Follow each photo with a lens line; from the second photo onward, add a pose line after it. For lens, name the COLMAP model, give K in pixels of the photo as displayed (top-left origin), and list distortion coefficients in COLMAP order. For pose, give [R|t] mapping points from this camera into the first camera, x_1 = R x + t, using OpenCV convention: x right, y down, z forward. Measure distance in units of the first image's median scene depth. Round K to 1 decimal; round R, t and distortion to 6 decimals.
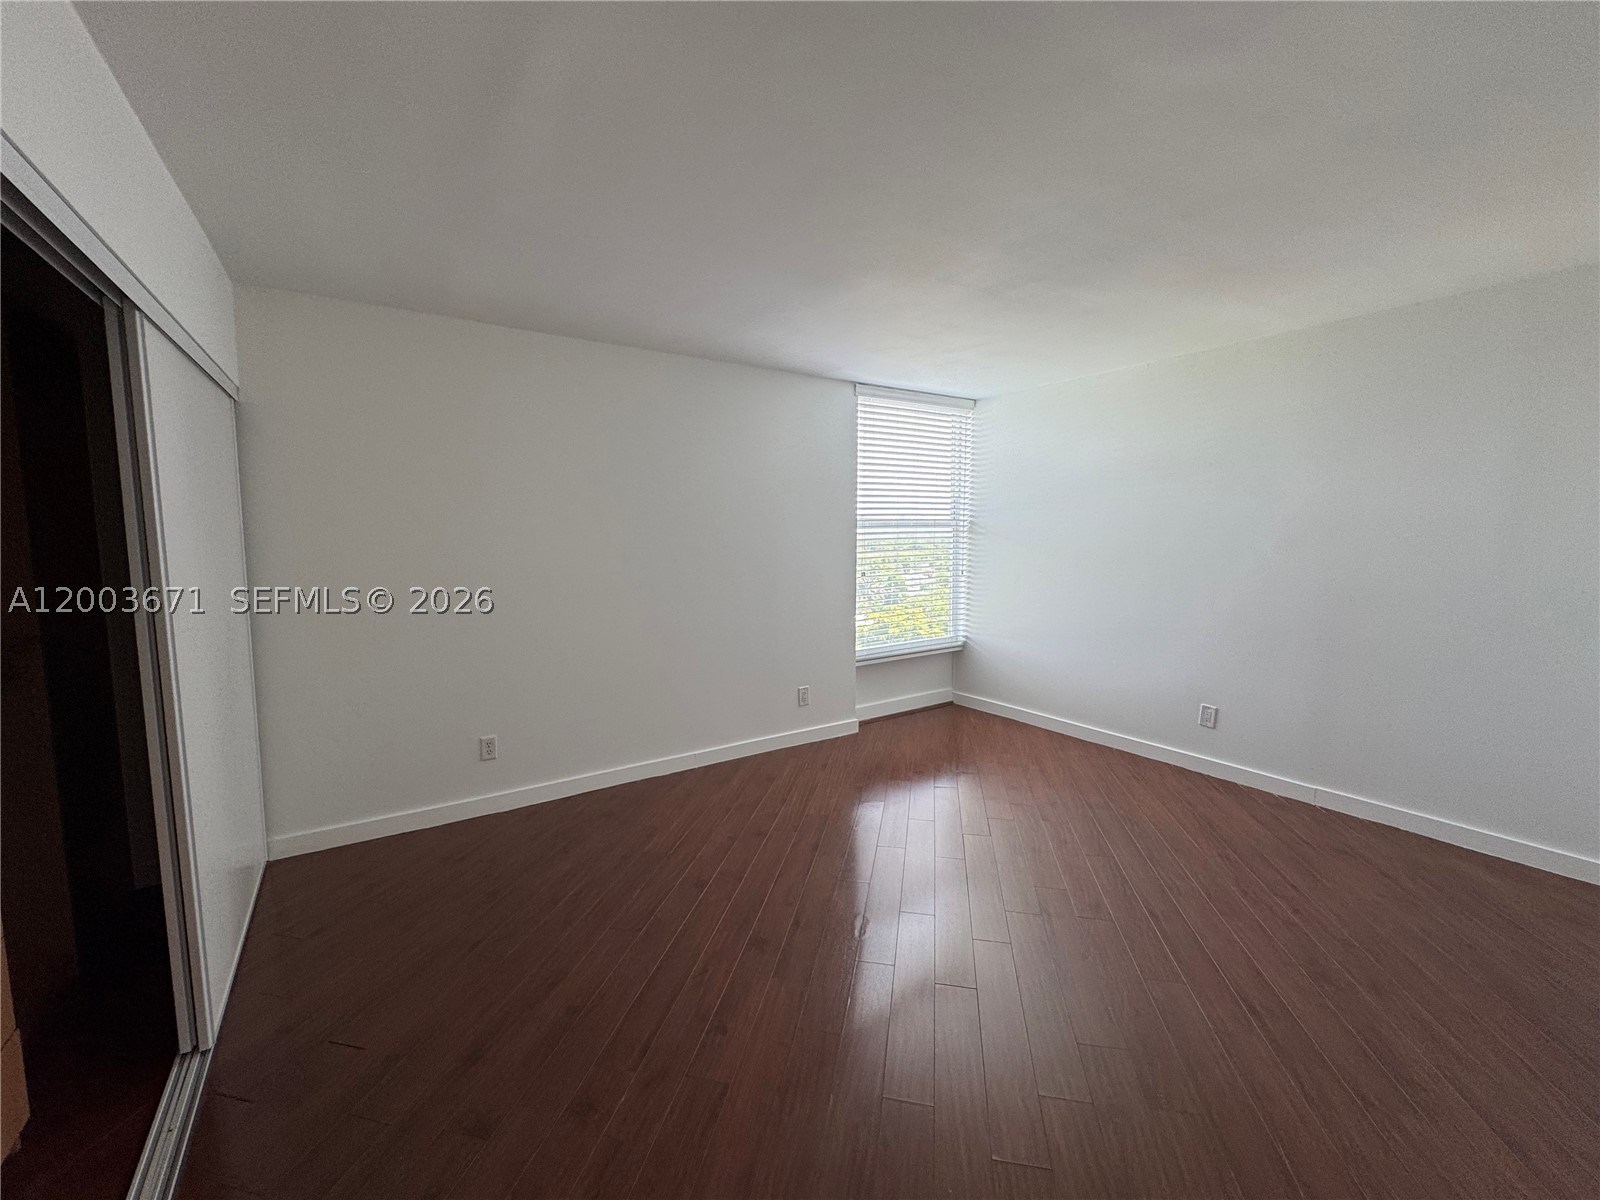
lens RADIAL K [[639.7, 0, 795.2], [0, 639.7, 598.6], [0, 0, 1]] dist [-0.003892, -0.000235]
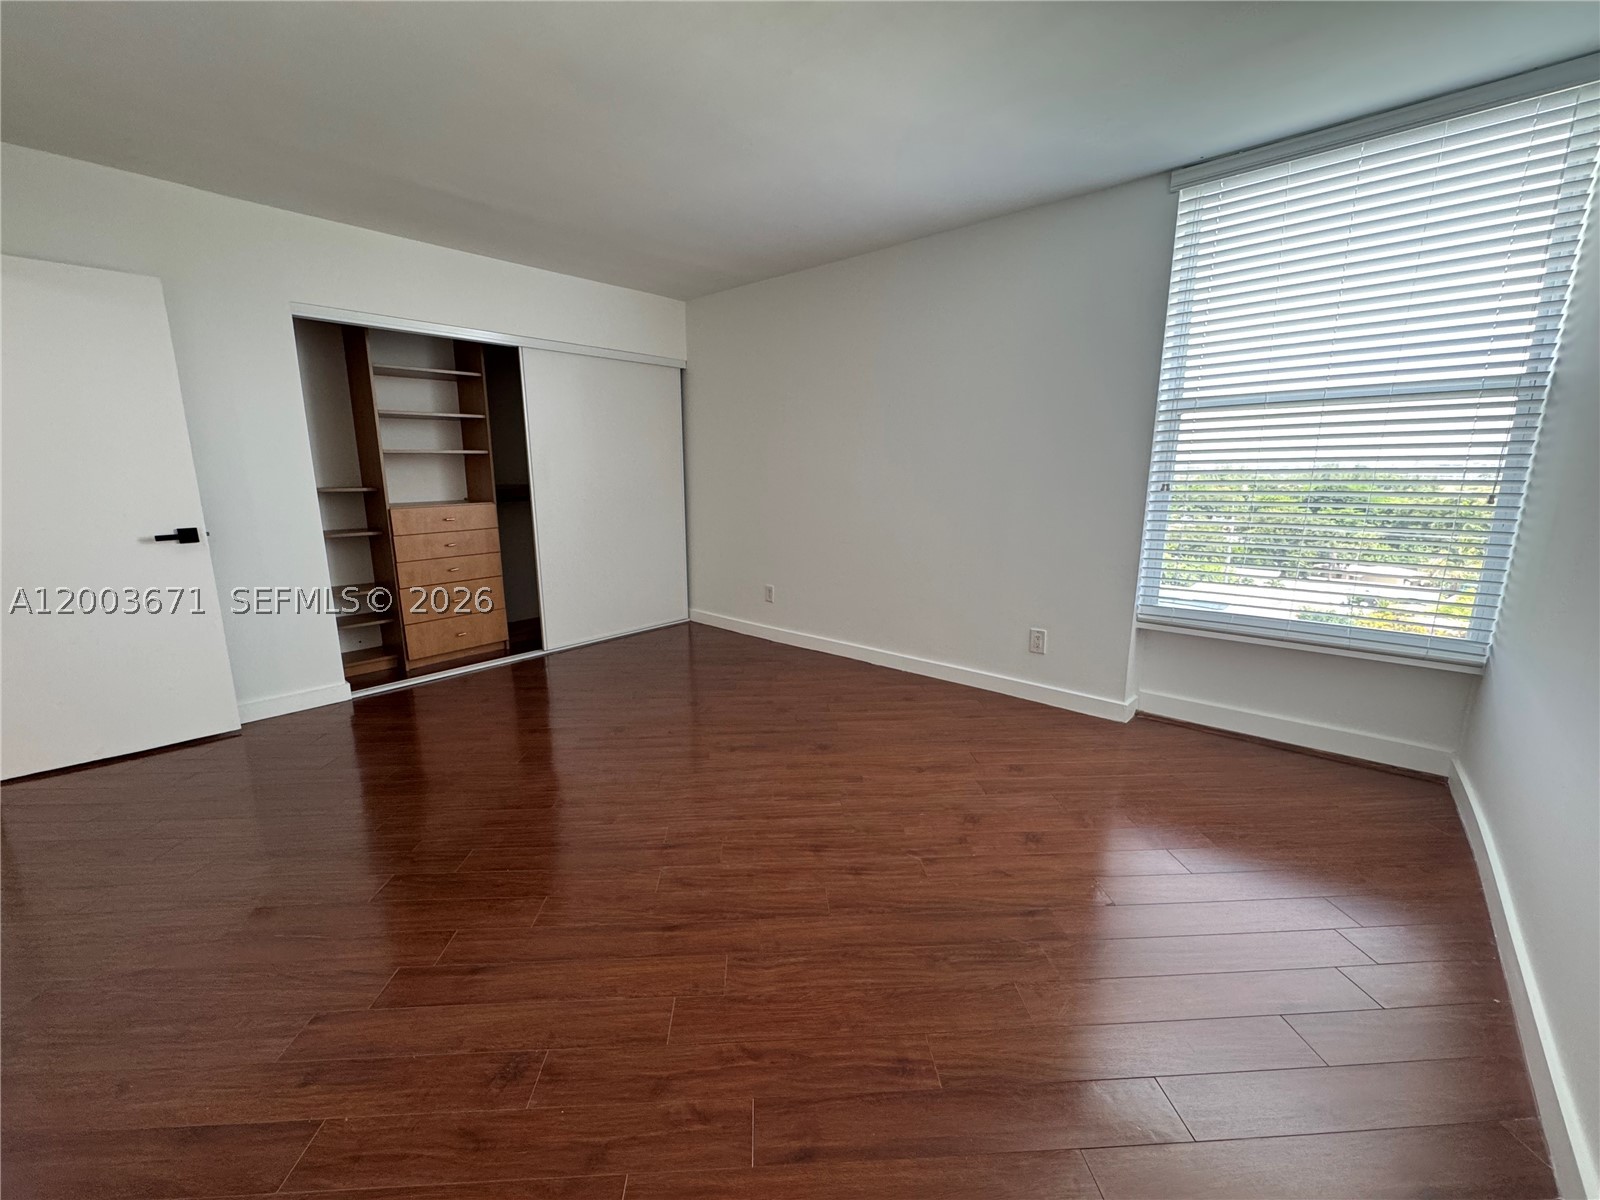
lens RADIAL K [[639.7, 0, 794.2], [0, 639.7, 595.9], [0, 0, 1]] dist [-0.003892, -0.000235]
pose [[0.250279, 0.192404, -0.948863, 0.659206], [-0.087185, 0.980552, 0.175833, -0.012777], [0.964240, 0.038719, 0.262186, 0.501323]]
